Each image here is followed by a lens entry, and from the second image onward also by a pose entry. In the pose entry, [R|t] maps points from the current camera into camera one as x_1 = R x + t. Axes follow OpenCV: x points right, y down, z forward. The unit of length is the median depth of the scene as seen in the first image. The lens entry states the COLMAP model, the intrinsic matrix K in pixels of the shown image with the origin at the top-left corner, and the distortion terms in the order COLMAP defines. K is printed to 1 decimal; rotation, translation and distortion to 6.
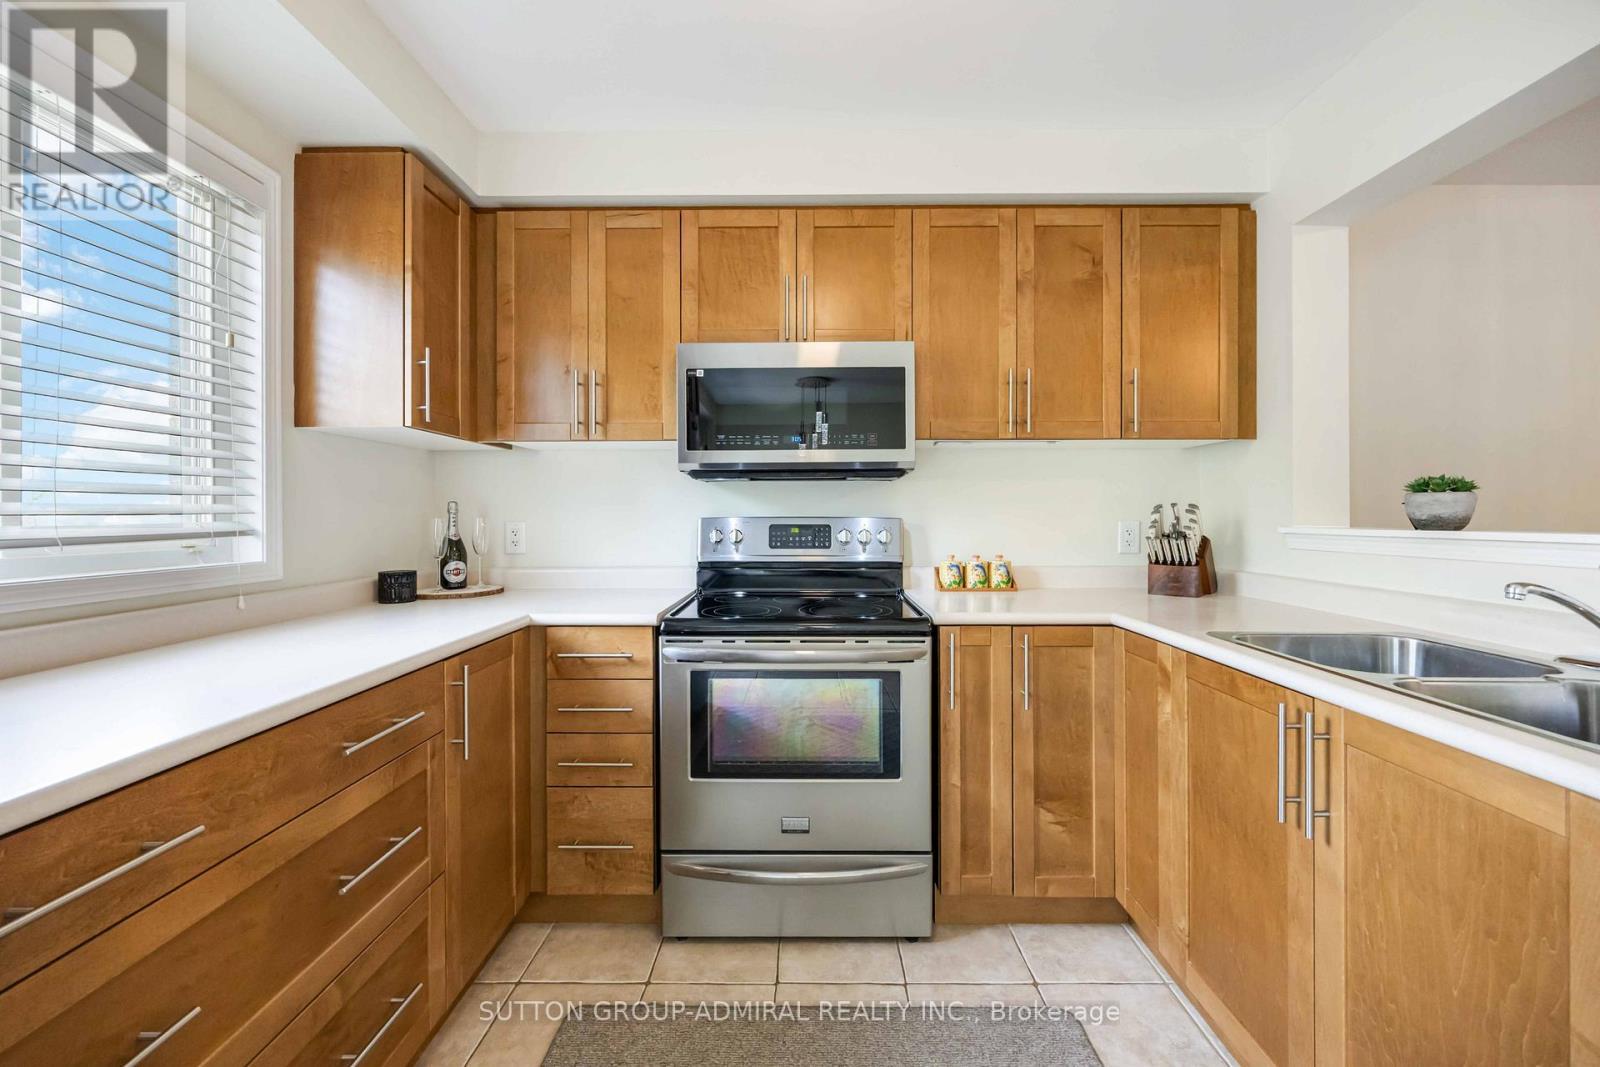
lens RADIAL K [[631.2, 0, 803.9], [0, 631.2, 512.8], [0, 0, 1]] dist [-0.001696, 0.000529]
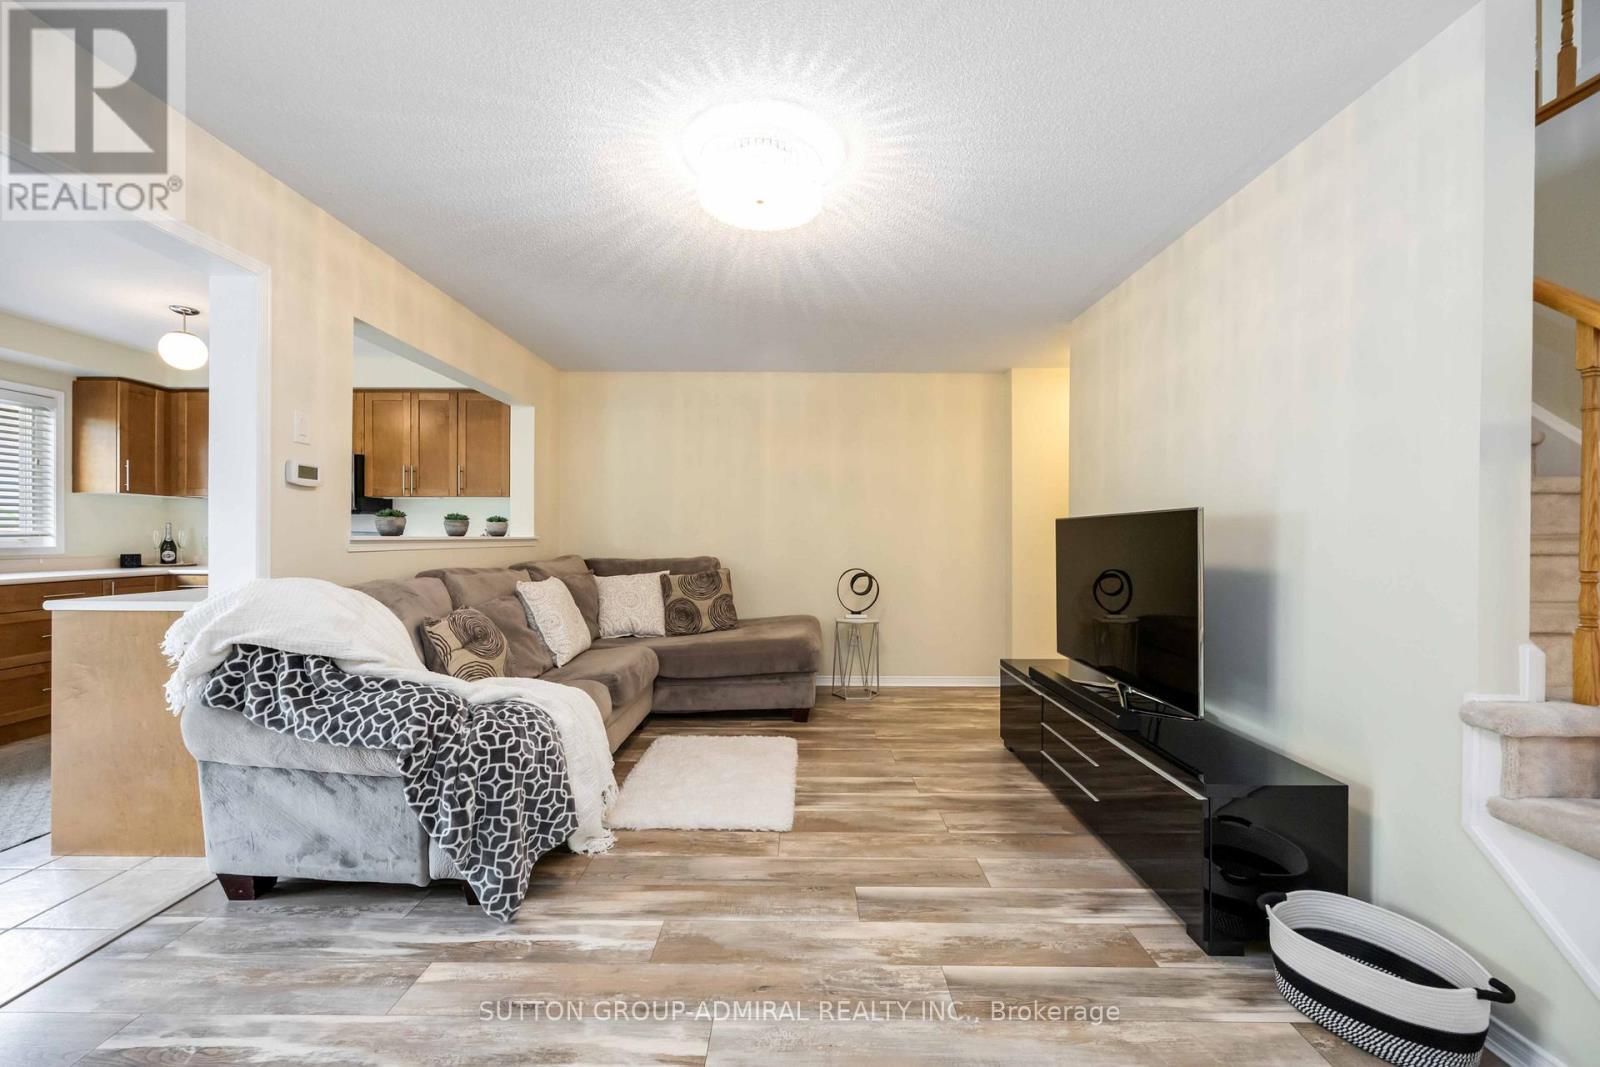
lens RADIAL K [[631.2, 0, 794.8], [0, 631.2, 537.1], [0, 0, 1]] dist [-0.001696, 0.000529]
pose [[0.999983, 0.005537, 0.002014, 1.968910], [-0.005550, 0.999964, 0.006493, 0.005550], [-0.001978, -0.006504, 0.999977, -1.437161]]
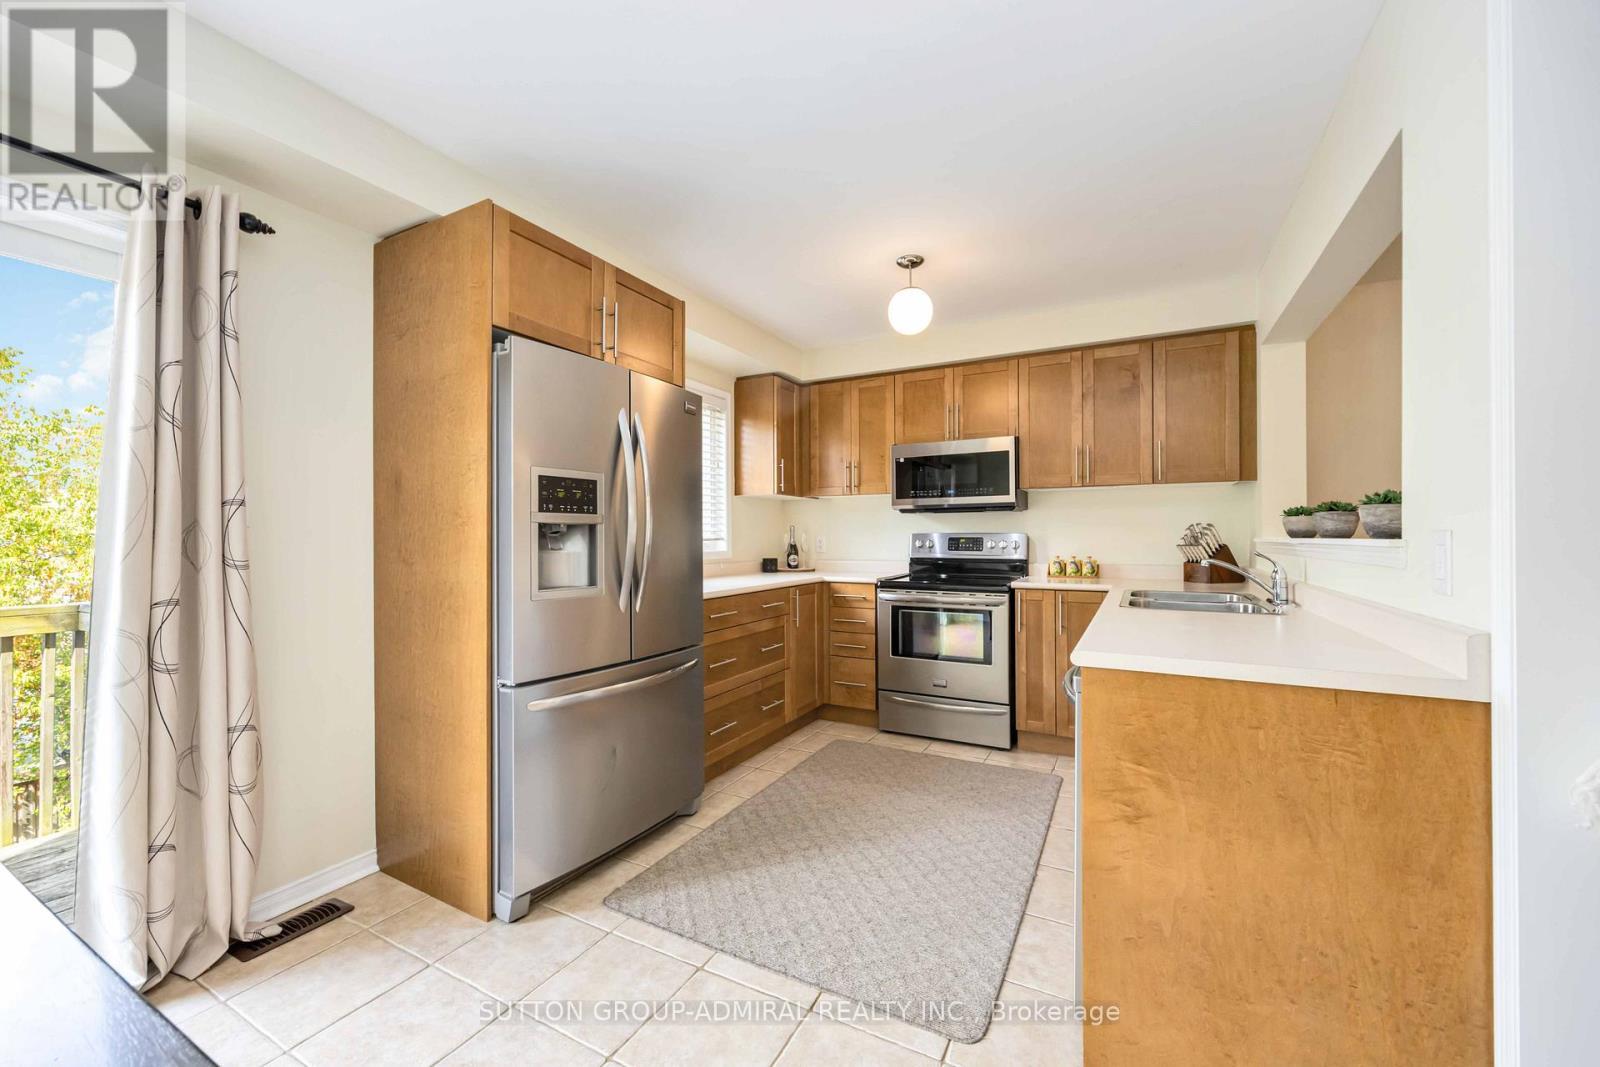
lens RADIAL K [[631.2, 0, 807.9], [0, 631.2, 533.9], [0, 0, 1]] dist [-0.001696, 0.000529]
pose [[0.886428, -0.002079, -0.462861, 0.544260], [0.002570, 0.999997, 0.000430, 0.009801], [0.462859, -0.001571, 0.886431, -0.988399]]
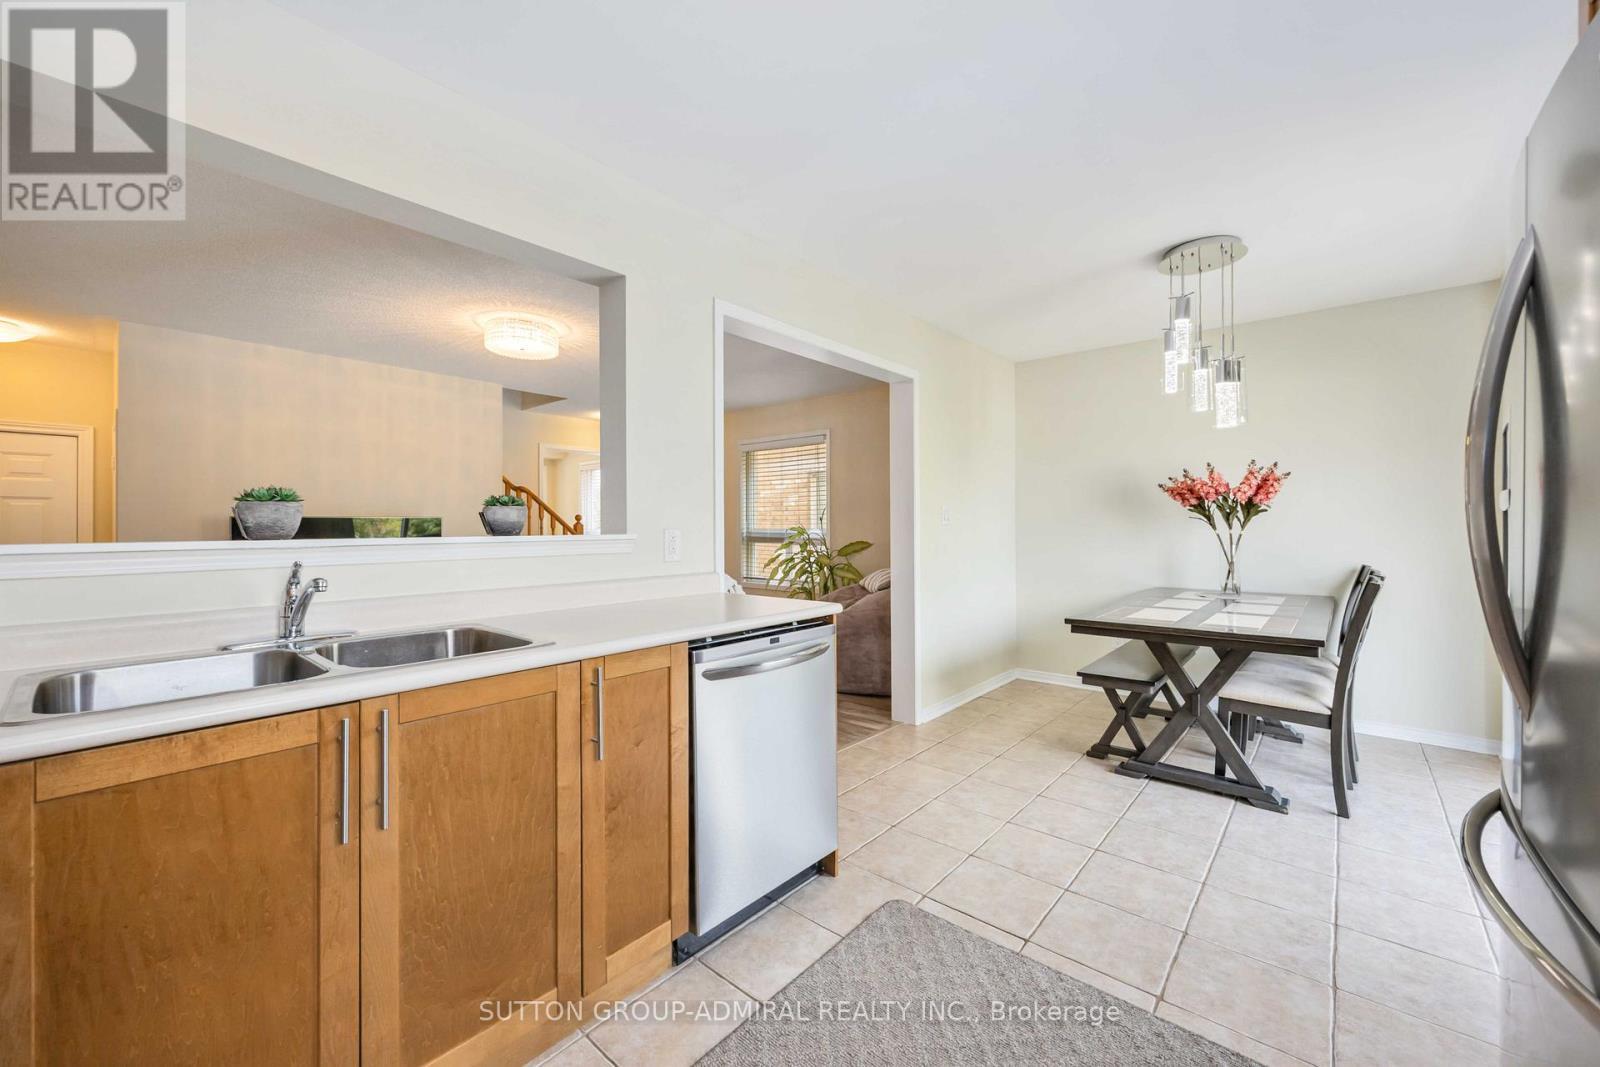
lens RADIAL K [[631.2, 0, 802.0], [0, 631.2, 523.5], [0, 0, 1]] dist [-0.001696, 0.000529]
pose [[-0.757552, 0.004735, 0.652757, -0.248025], [-0.000410, 0.999970, -0.007729, 0.008137], [-0.652775, -0.006122, -0.757528, 0.798597]]
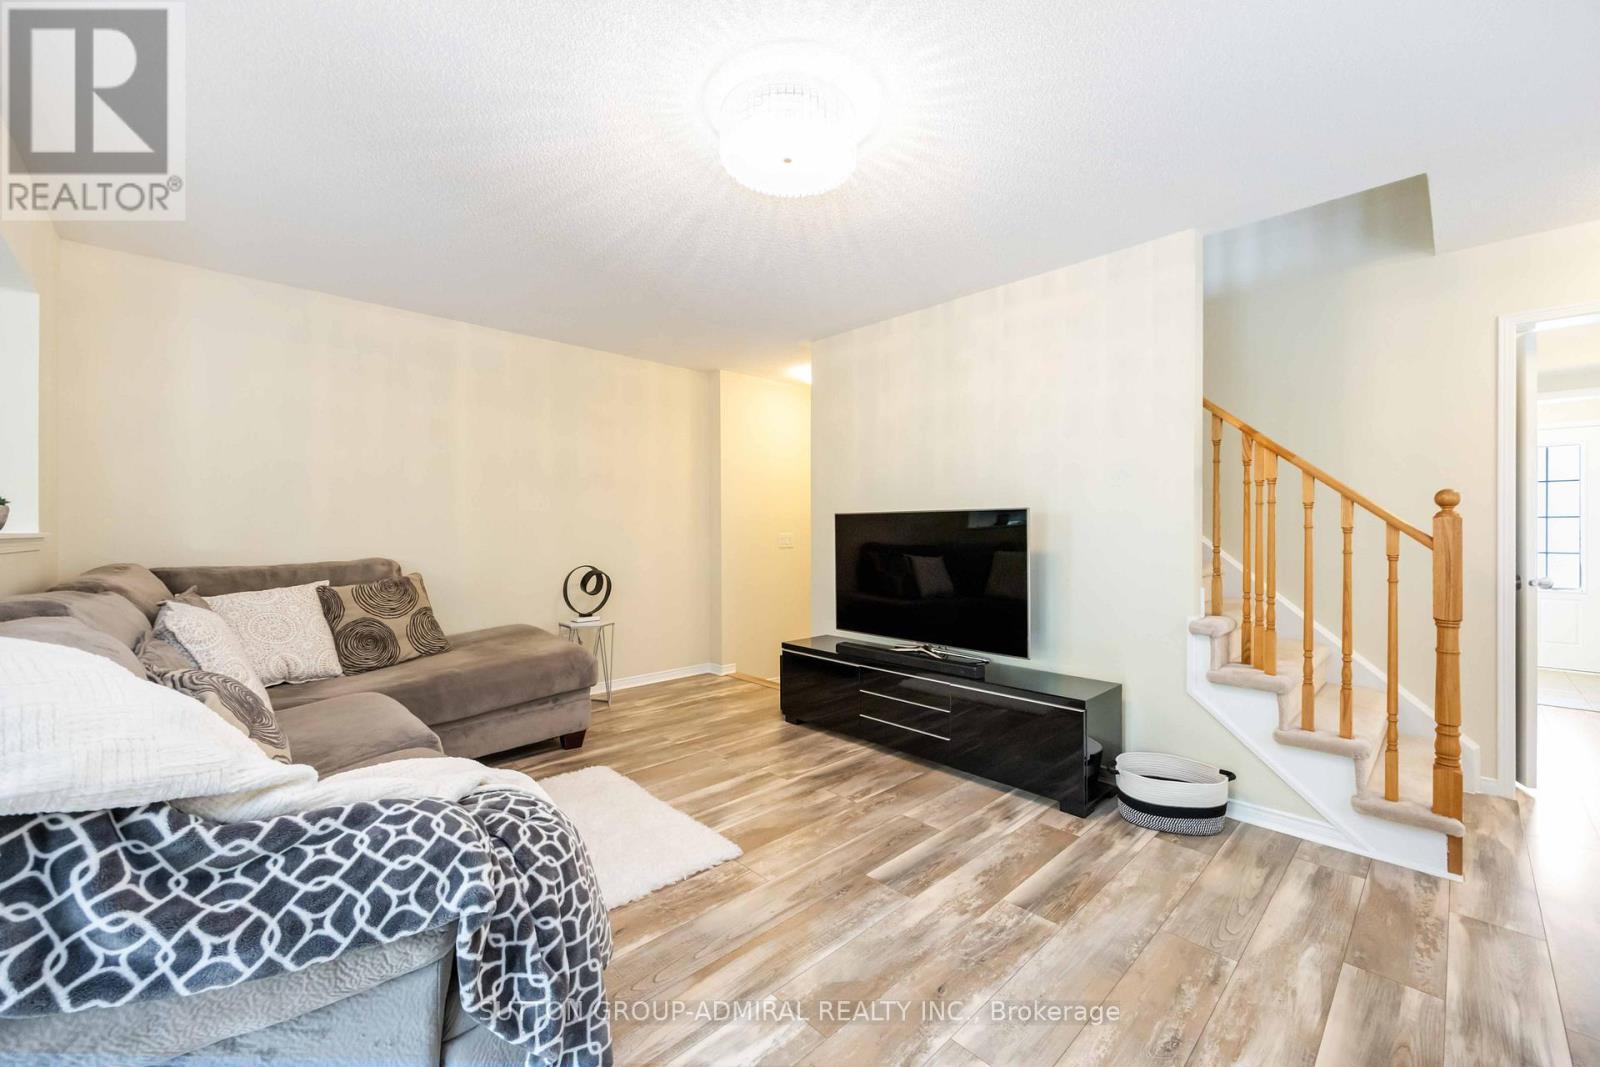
lens RADIAL K [[631.2, 0, 791.0], [0, 631.2, 531.6], [0, 0, 1]] dist [-0.001696, 0.000529]
pose [[0.725036, -0.000996, 0.688710, 1.178605], [-0.003452, 0.999981, 0.005081, 0.011060], [-0.688702, -0.006062, 0.725019, -1.035020]]
